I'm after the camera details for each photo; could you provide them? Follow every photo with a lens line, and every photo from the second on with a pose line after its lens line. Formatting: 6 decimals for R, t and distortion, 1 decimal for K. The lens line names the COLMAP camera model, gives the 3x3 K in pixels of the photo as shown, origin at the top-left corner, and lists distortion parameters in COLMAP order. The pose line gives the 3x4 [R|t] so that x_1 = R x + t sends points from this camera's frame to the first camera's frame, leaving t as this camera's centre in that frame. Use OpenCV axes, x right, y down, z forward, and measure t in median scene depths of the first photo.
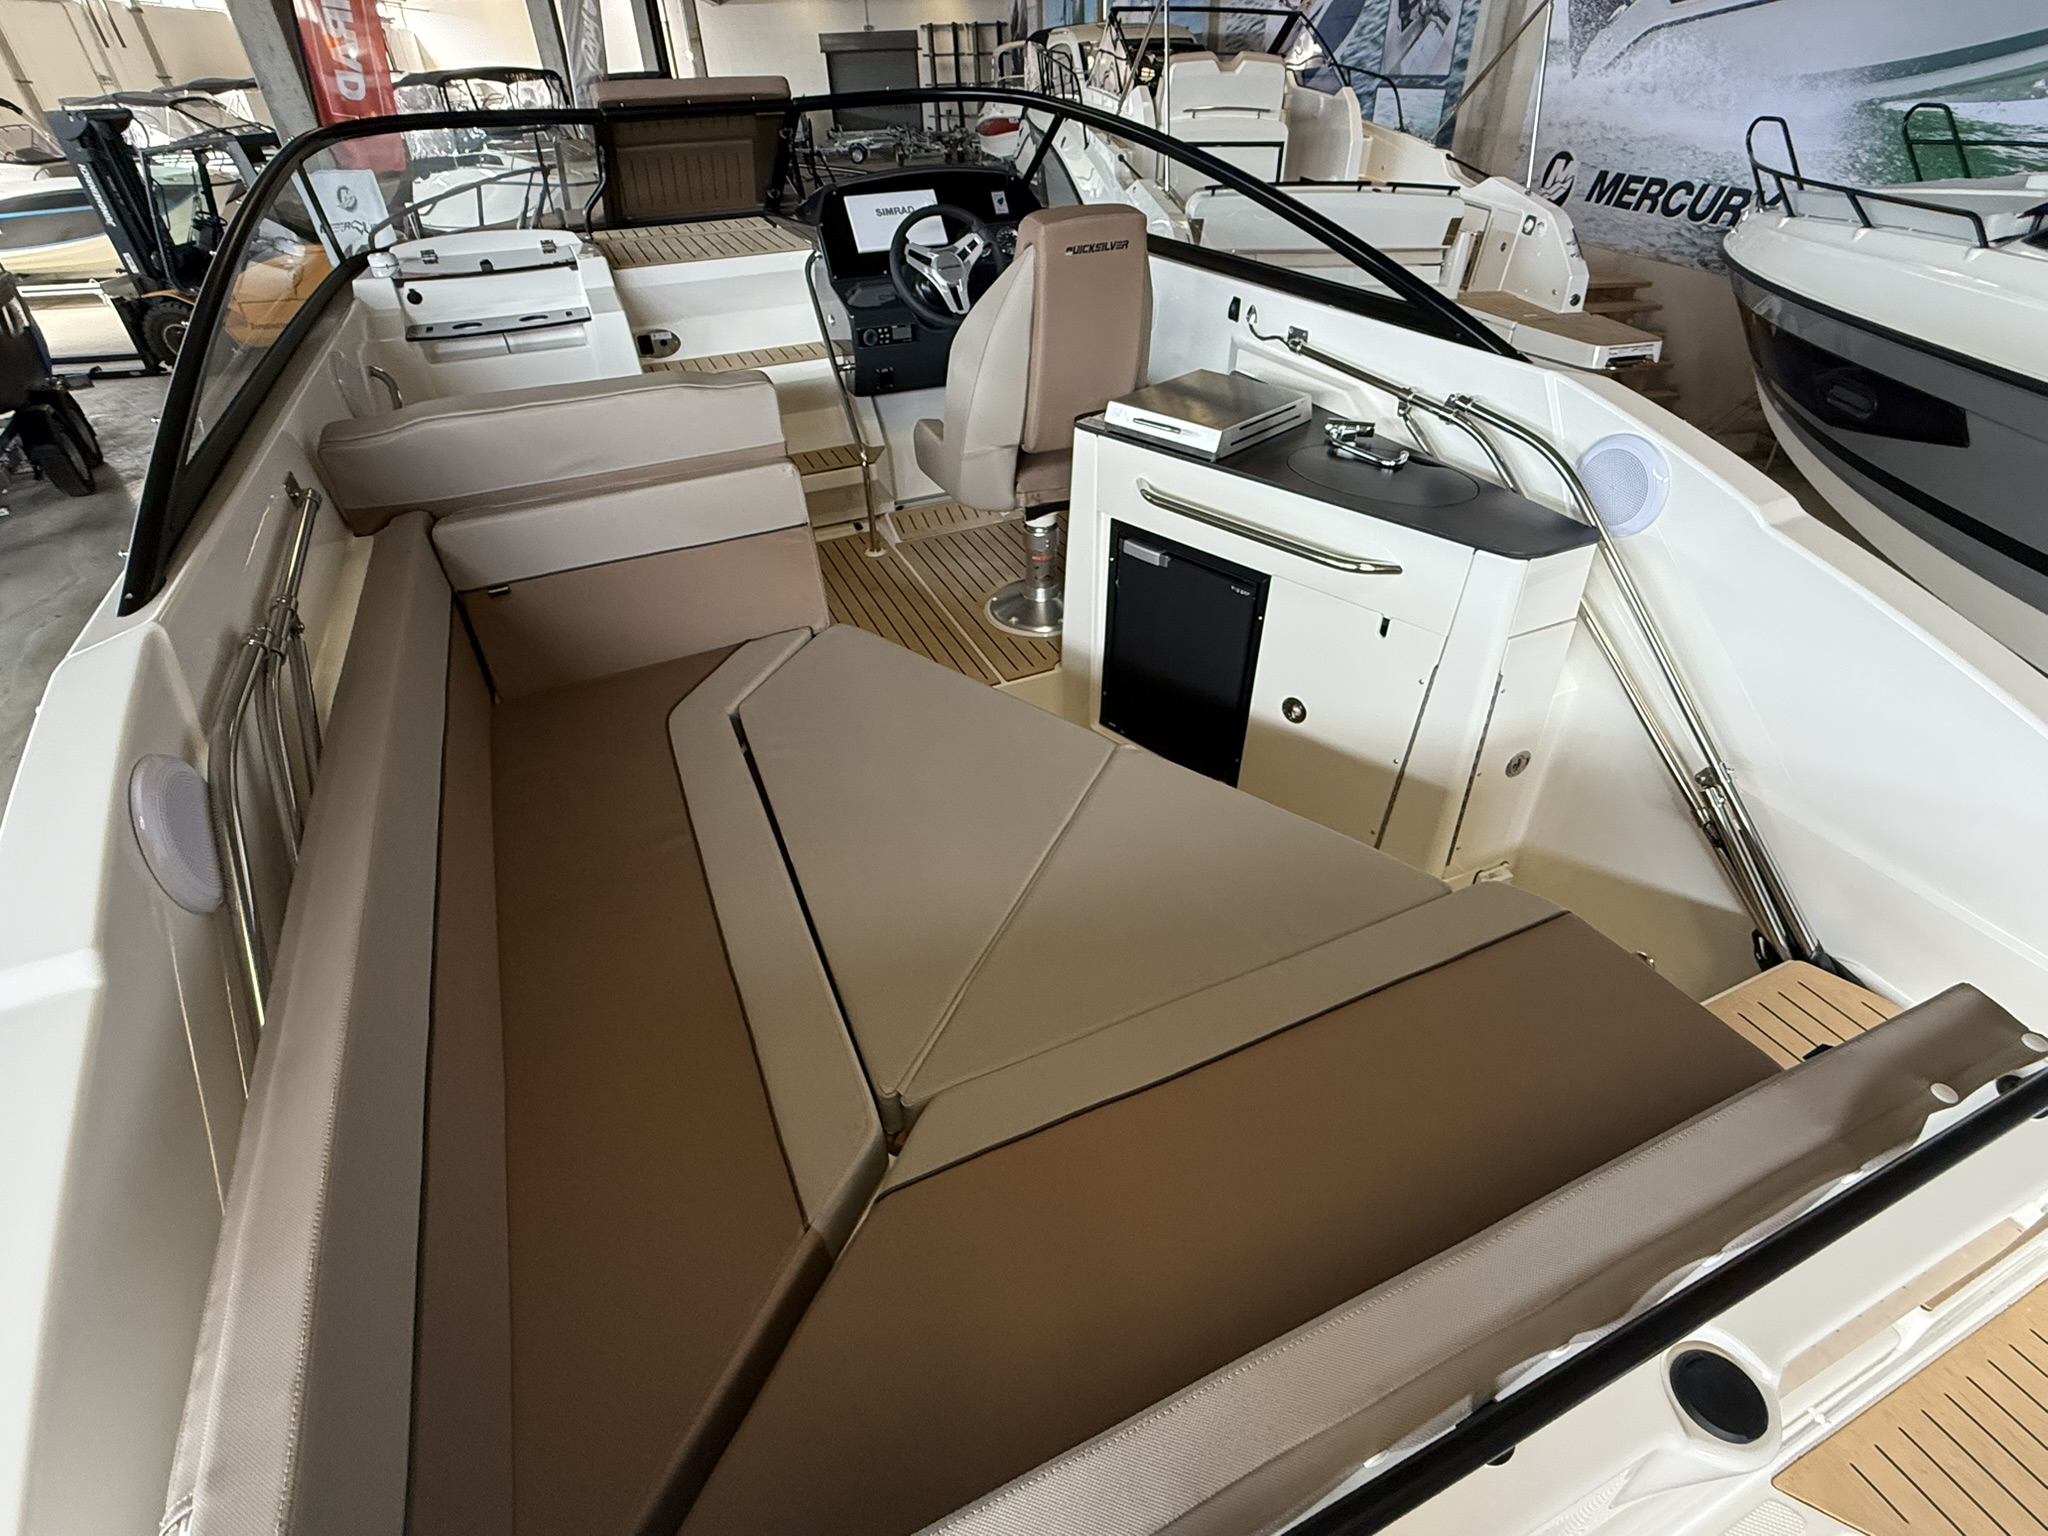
lens RADIAL K [[966.1, 0, 1020.2], [0, 966.1, 767.1], [0, 0, 1]] dist [0.000762, 0.000390]
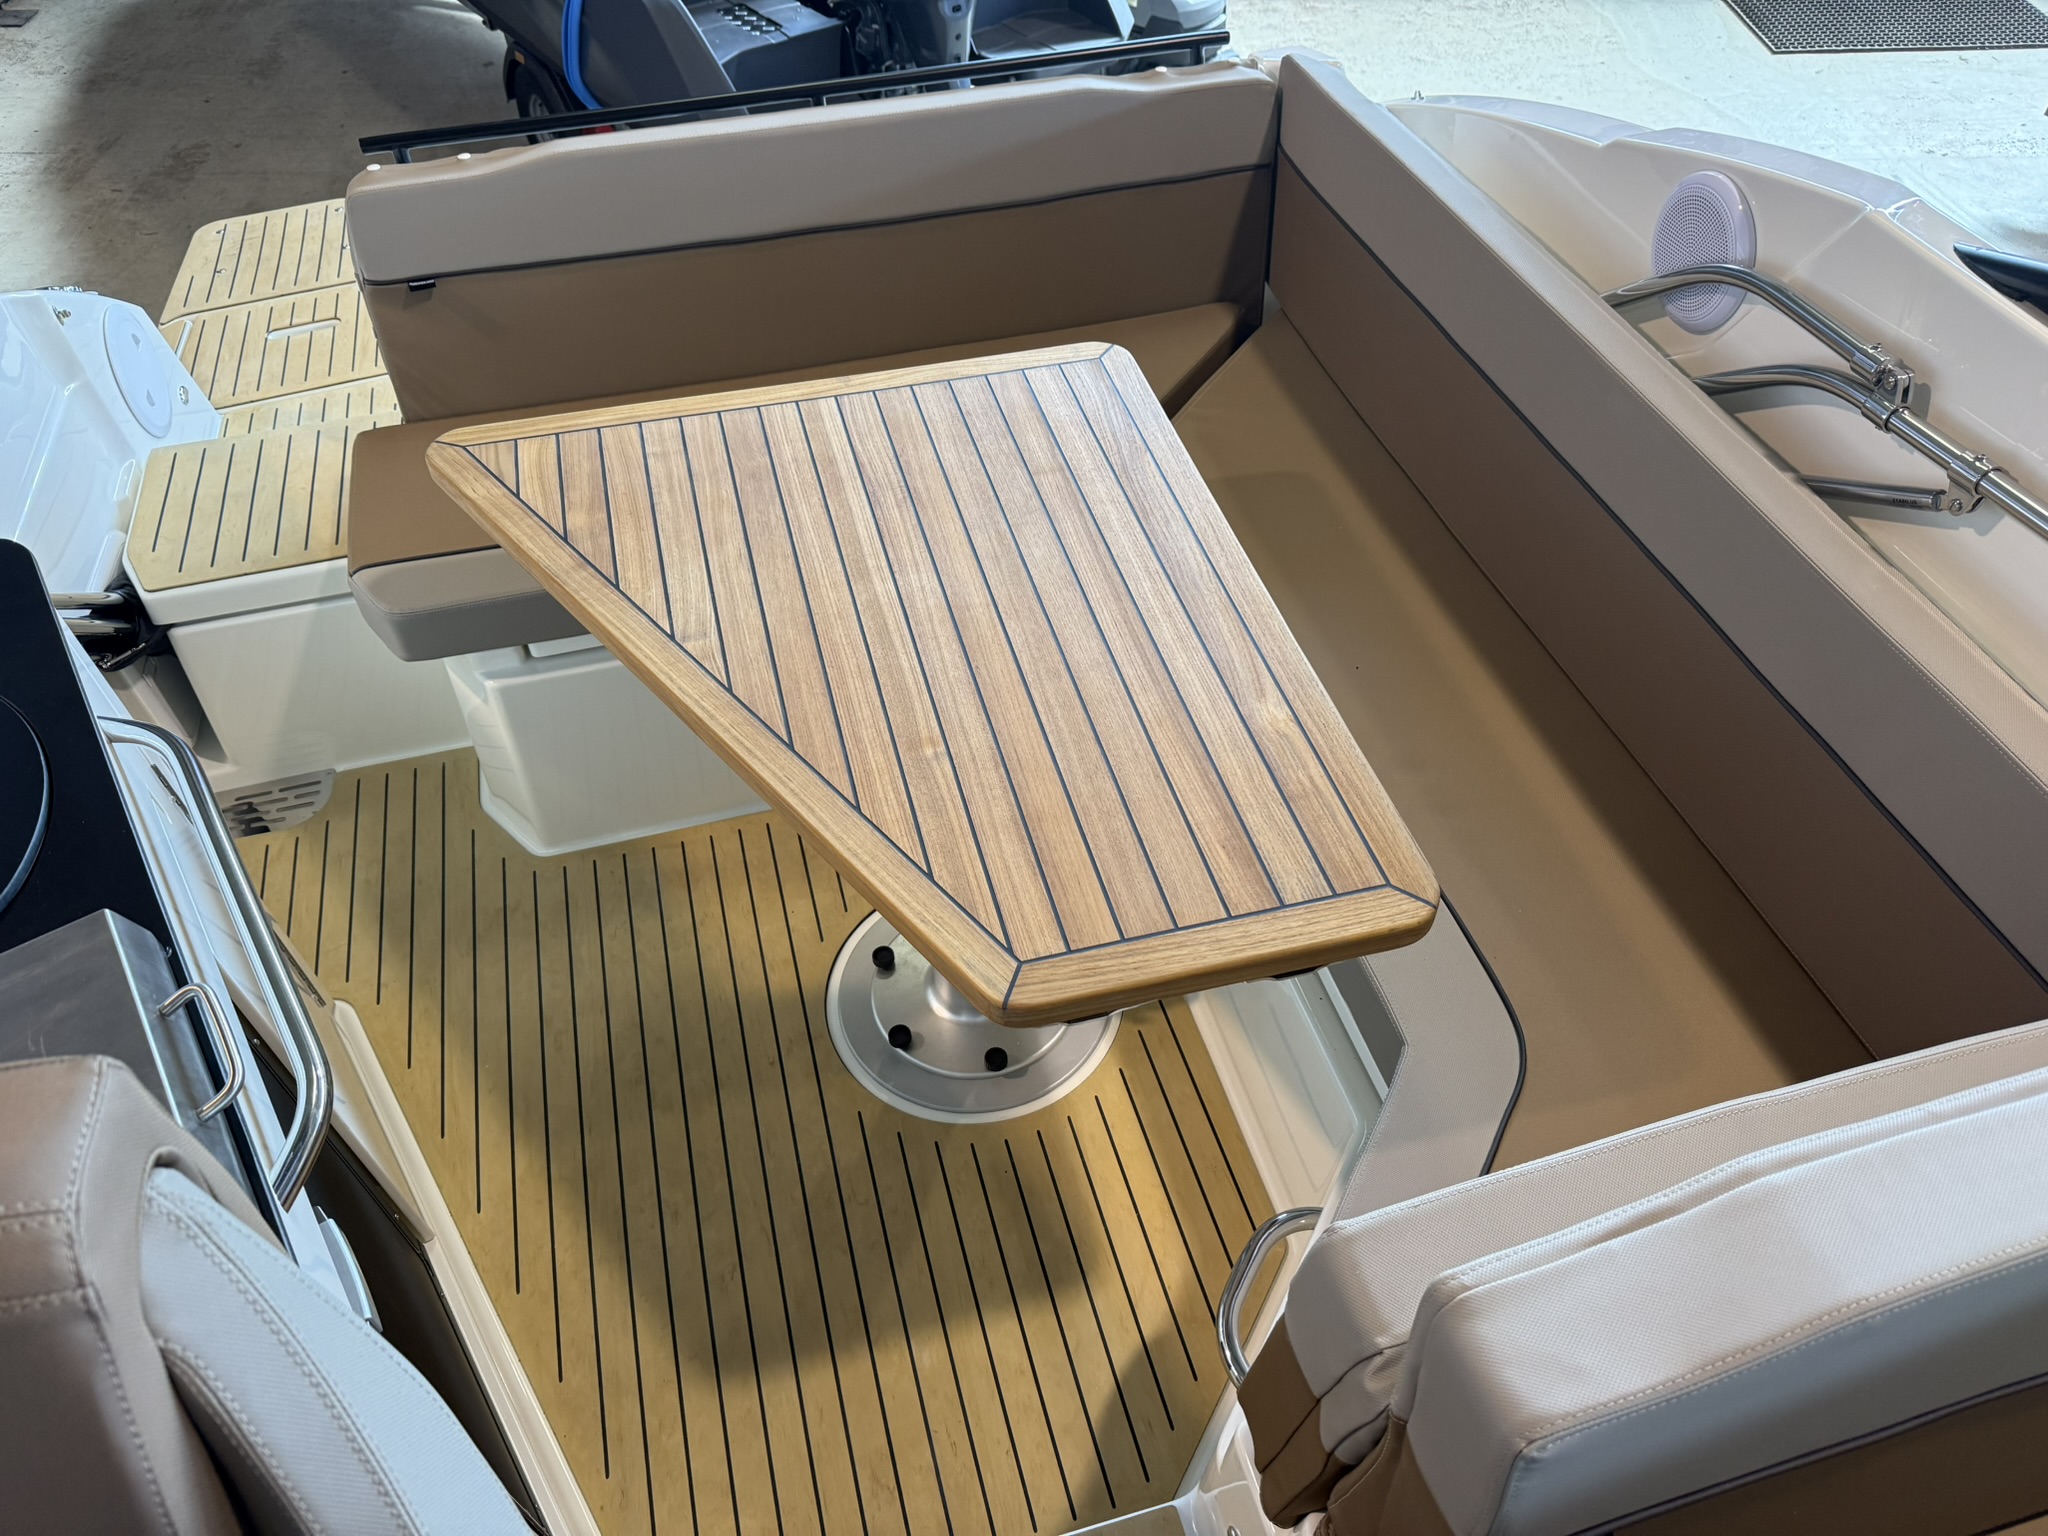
lens RADIAL K [[1459.0, 0, 1029.3], [0, 1459.0, 770.5], [0, 0, 1]] dist [-0.002057, -0.002434]
pose [[-0.987378, -0.083517, 0.134575, -0.124988], [0.124719, 0.113743, 0.985651, -0.527186], [-0.097626, 0.989994, -0.101891, 0.605079]]
